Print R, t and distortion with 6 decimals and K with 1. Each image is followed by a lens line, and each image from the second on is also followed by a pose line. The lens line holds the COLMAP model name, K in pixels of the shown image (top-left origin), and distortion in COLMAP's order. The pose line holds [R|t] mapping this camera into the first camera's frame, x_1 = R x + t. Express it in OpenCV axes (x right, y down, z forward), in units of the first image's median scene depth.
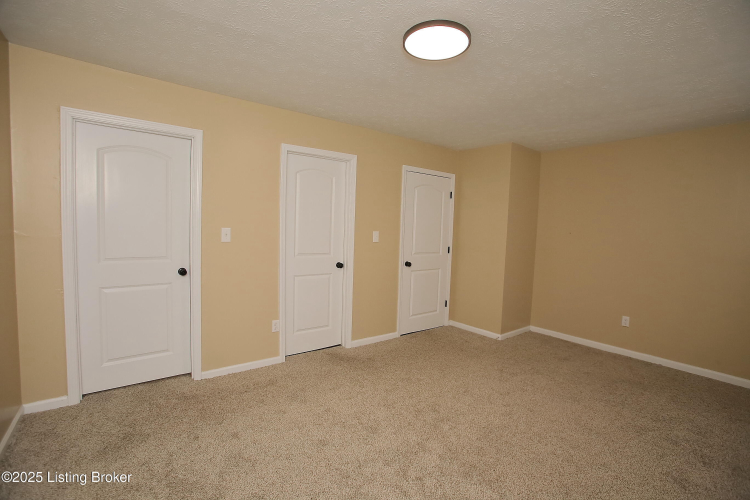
lens RADIAL K [[342.9, 0, 371.6], [0, 342.9, 247.7], [0, 0, 1]] dist [-0.067780, 0.016795]
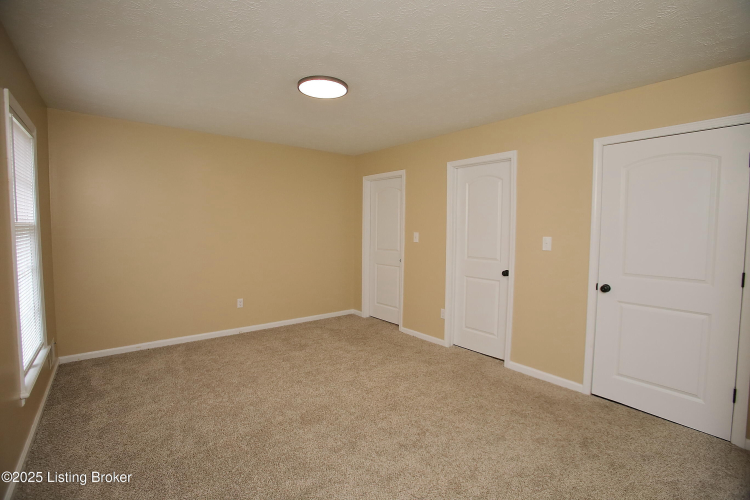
lens RADIAL K [[342.9, 0, 370.5], [0, 342.9, 247.4], [0, 0, 1]] dist [-0.067780, 0.016795]
pose [[0.038697, 0.025488, -0.998926, 0.762552], [-0.075408, 0.996899, 0.022515, -0.010673], [0.996402, 0.074456, 0.040499, 0.565568]]
